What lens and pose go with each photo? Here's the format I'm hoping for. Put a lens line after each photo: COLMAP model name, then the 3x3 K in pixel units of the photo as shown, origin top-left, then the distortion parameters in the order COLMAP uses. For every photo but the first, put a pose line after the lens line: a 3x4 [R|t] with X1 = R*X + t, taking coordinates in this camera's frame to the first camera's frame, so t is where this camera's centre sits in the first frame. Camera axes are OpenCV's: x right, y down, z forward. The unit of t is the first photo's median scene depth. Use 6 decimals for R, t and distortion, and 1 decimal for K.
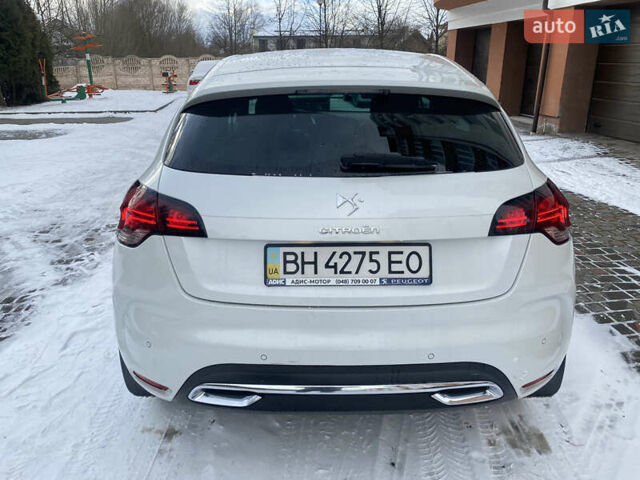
lens RADIAL K [[481.4, 0, 314.8], [0, 481.4, 226.2], [0, 0, 1]] dist [0.034102, -0.035034]
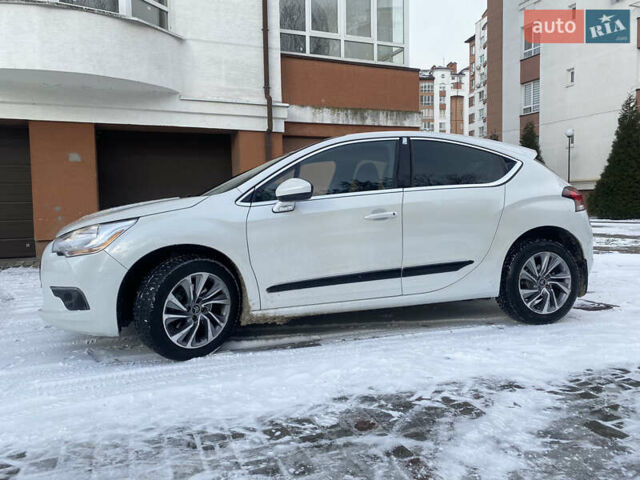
lens RADIAL K [[481.4, 0, 318.4], [0, 481.4, 239.9], [0, 0, 1]] dist [0.034102, -0.035034]
pose [[-0.260096, -0.061627, 0.963614, -2.550294], [0.330660, 0.931937, 0.148852, -0.660539], [-0.907201, 0.357344, -0.222016, 3.021739]]
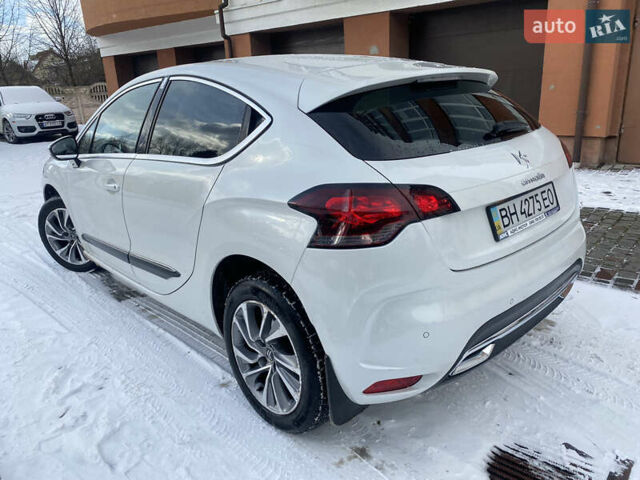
lens RADIAL K [[481.4, 0, 308.5], [0, 481.4, 236.1], [0, 0, 1]] dist [0.034102, -0.035034]
pose [[0.745149, -0.239713, 0.622327, -1.147077], [0.262941, 0.963175, 0.056168, -0.070895], [-0.612875, 0.121782, 0.780739, 0.380860]]
